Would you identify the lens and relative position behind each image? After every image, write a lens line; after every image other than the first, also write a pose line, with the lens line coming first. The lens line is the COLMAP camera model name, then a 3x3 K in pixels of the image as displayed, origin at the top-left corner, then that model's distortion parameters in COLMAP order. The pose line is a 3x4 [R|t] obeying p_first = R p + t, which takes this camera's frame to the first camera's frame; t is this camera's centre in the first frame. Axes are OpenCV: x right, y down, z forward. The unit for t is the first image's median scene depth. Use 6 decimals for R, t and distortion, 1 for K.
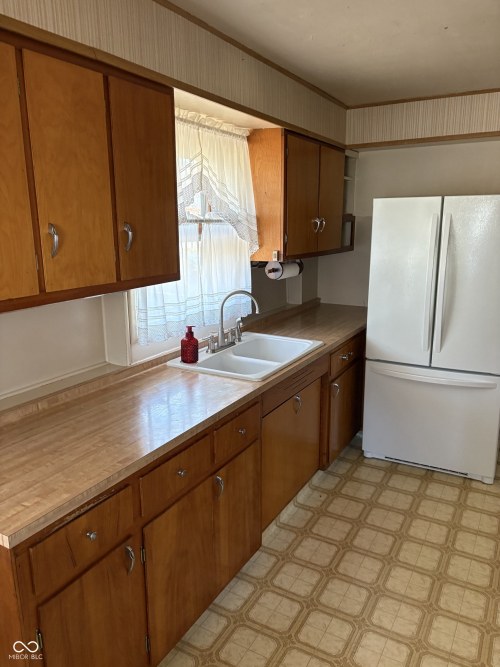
lens RADIAL K [[502.6, 0, 249.5], [0, 502.6, 336.7], [0, 0, 1]] dist [0.036293, -0.031984]
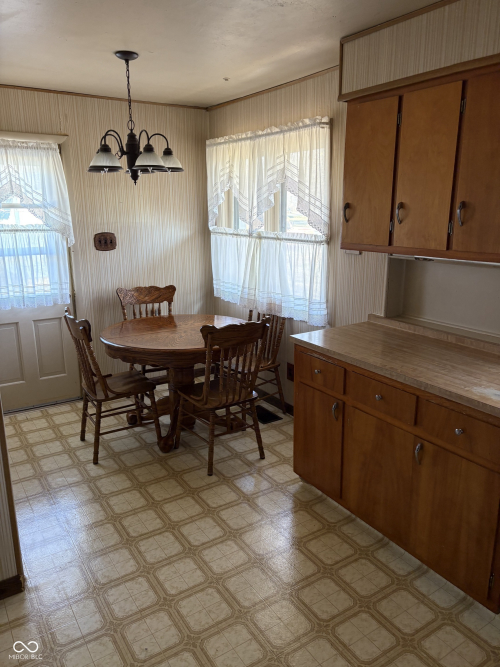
lens RADIAL K [[502.6, 0, 255.6], [0, 502.6, 333.2], [0, 0, 1]] dist [0.036293, -0.031984]
pose [[-0.442977, 0.229736, -0.866598, 0.745104], [-0.198353, 0.917542, 0.344633, -0.180420], [0.874315, 0.324557, -0.360881, 0.781278]]
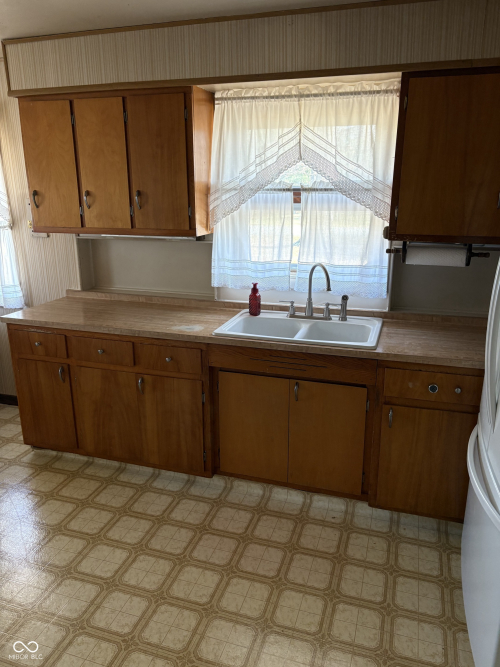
lens RADIAL K [[502.6, 0, 251.4], [0, 502.6, 332.9], [0, 0, 1]] dist [0.036293, -0.031984]
pose [[0.212480, 0.277763, -0.936857, 0.980192], [-0.221445, 0.947493, 0.230692, -0.174456], [0.951743, 0.158444, 0.262832, 0.704187]]
